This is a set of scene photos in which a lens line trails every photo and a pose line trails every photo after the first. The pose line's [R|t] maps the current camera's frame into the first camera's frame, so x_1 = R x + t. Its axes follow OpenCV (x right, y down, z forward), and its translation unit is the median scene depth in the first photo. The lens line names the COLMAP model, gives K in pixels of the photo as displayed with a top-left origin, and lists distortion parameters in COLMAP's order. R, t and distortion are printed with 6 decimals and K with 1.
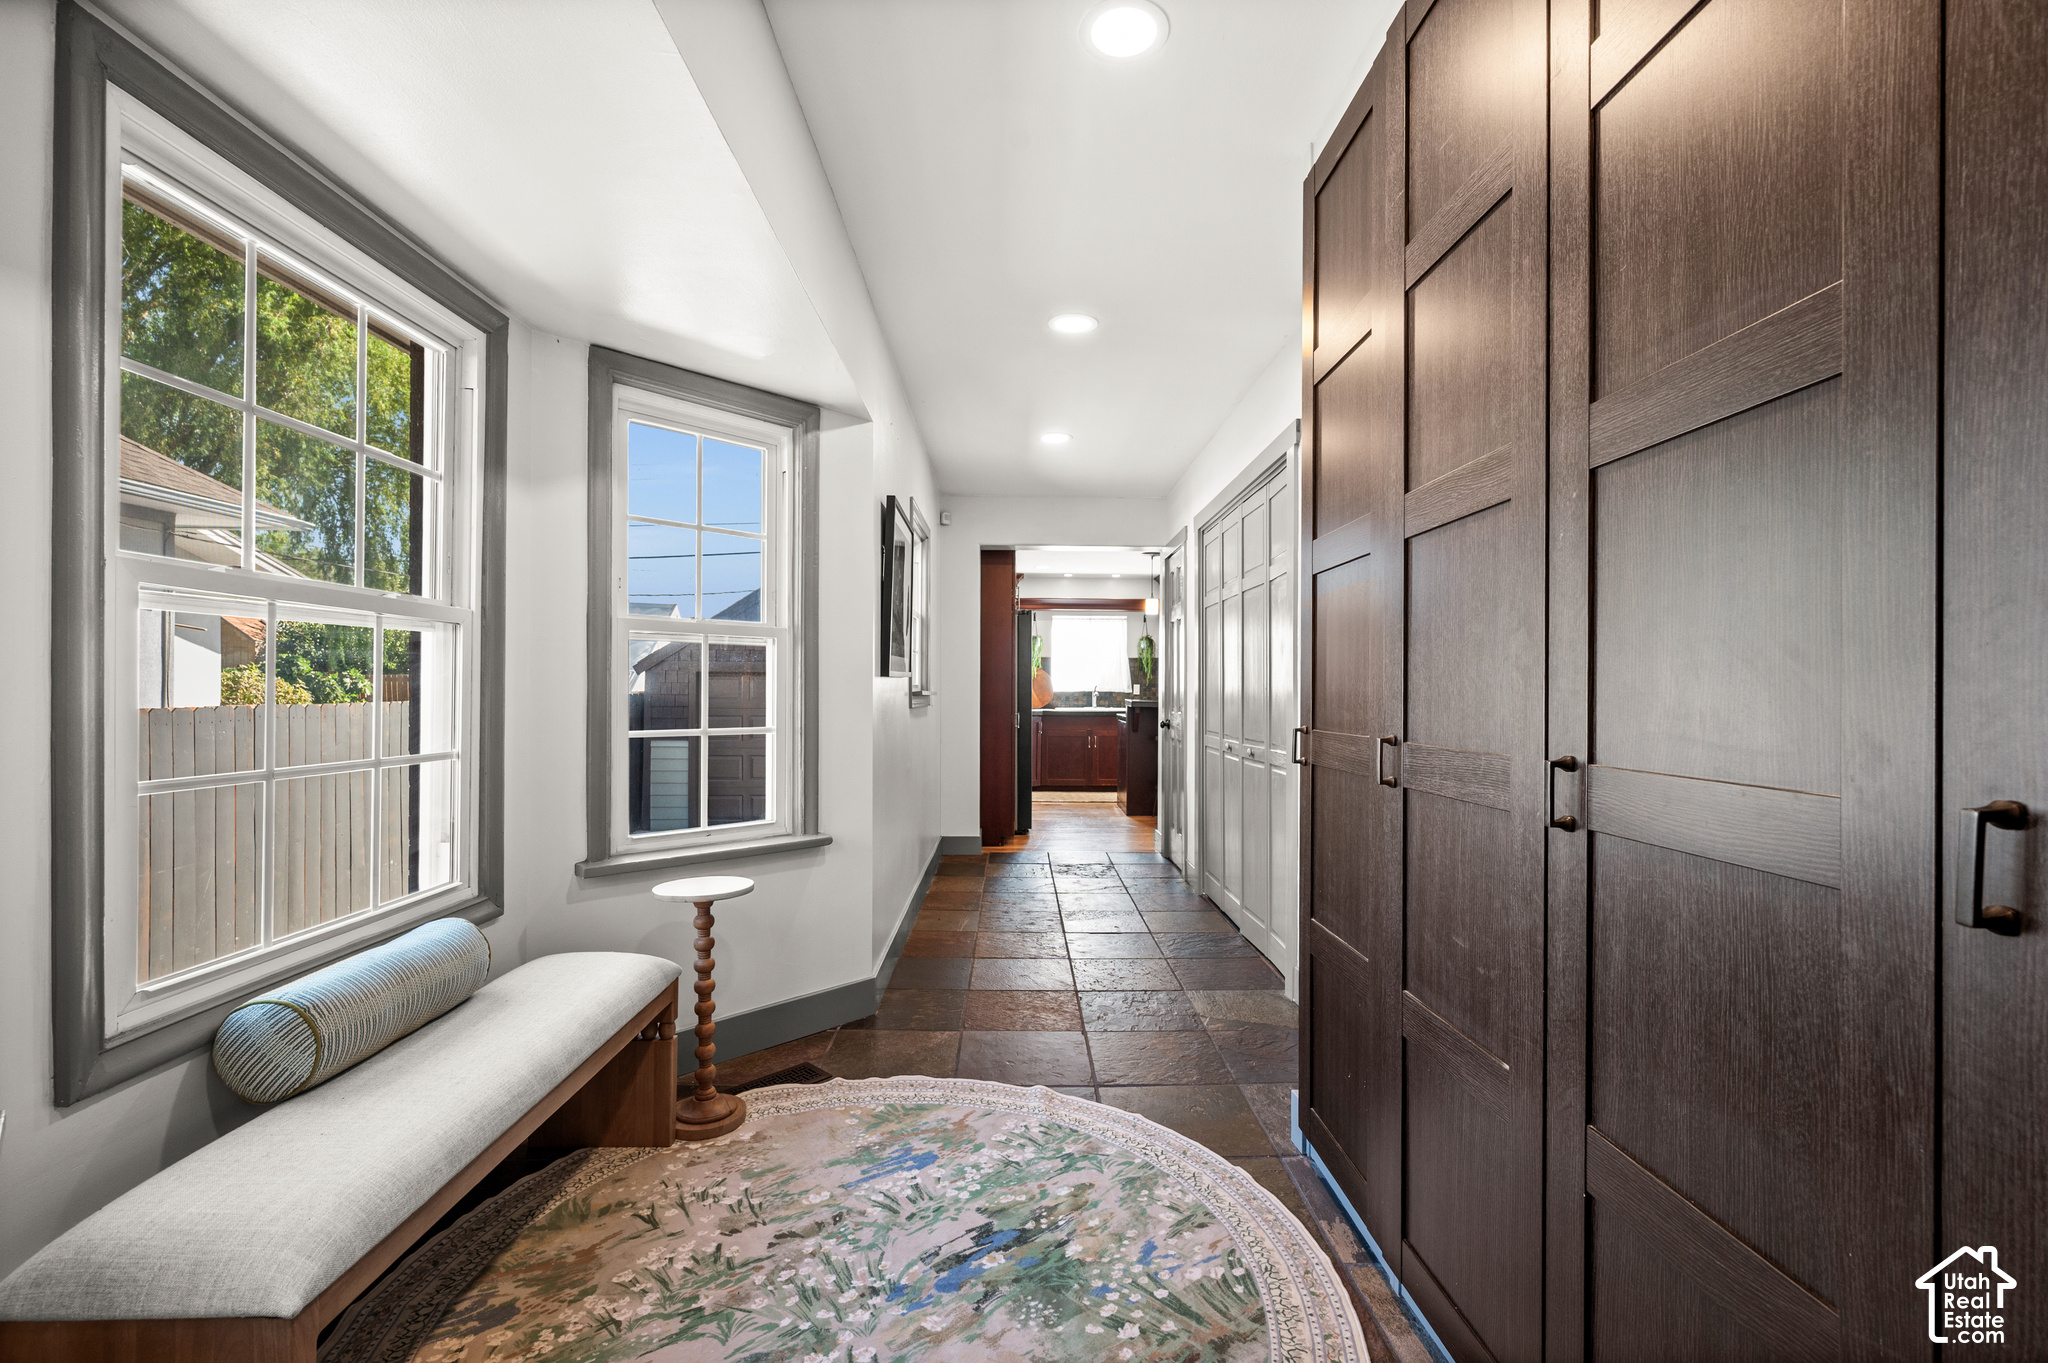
lens RADIAL K [[866.4, 0, 1023.0], [0, 866.4, 691.2], [0, 0, 1]] dist [0.006726, -0.000587]
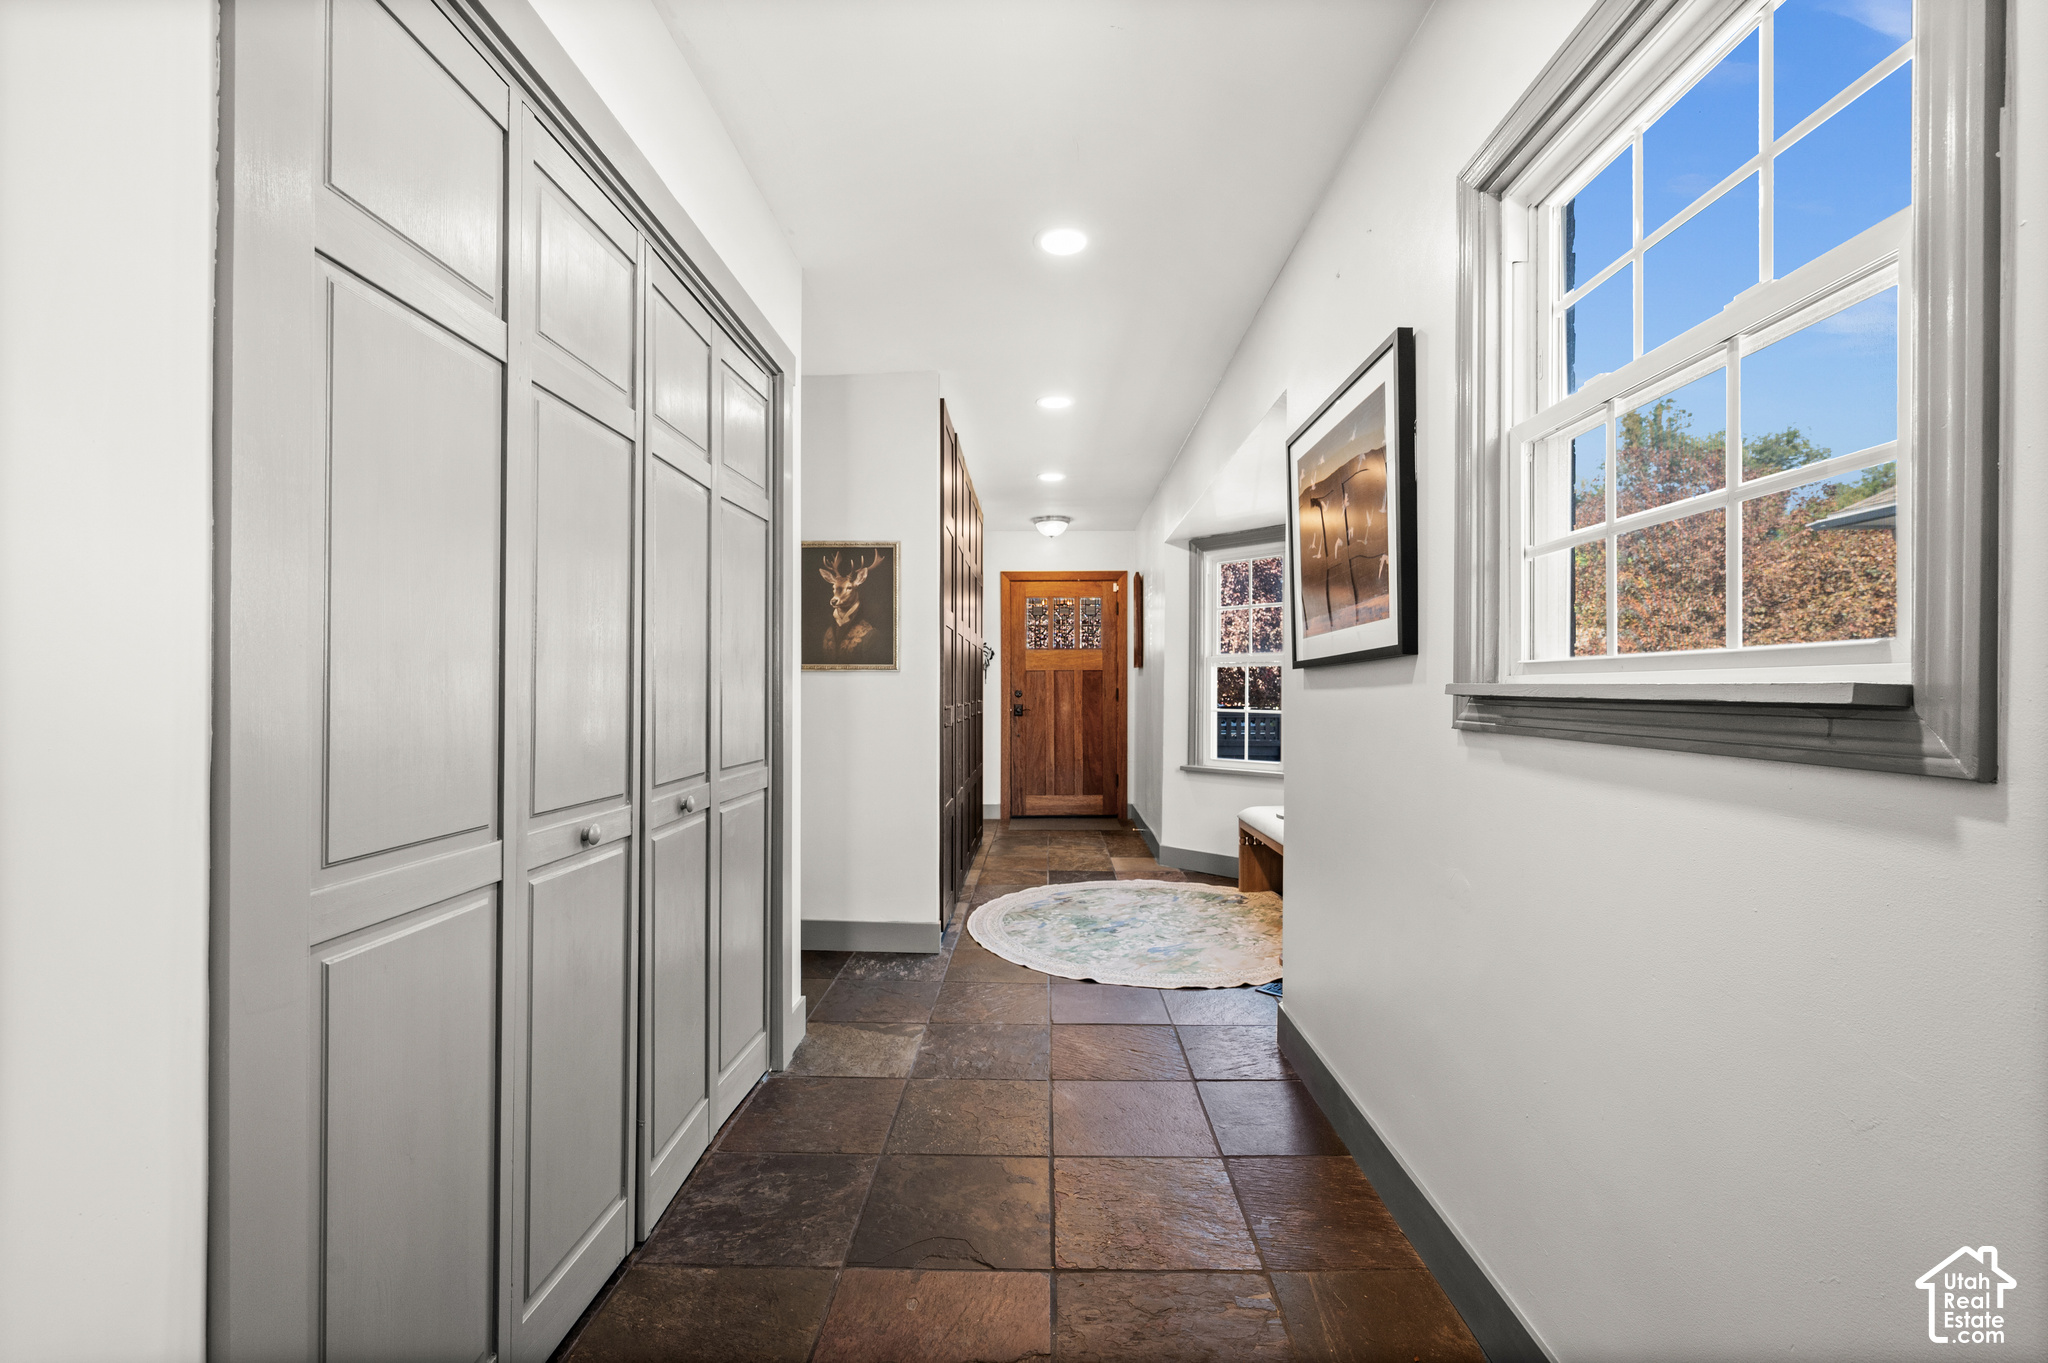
lens RADIAL K [[866.4, 0, 1026.8], [0, 866.4, 689.8], [0, 0, 1]] dist [0.006726, -0.000587]
pose [[-0.999580, -0.006290, 0.028286, 0.106796], [-0.006548, 0.999938, -0.009042, 0.023006], [-0.028227, -0.009224, -0.999559, 2.958158]]
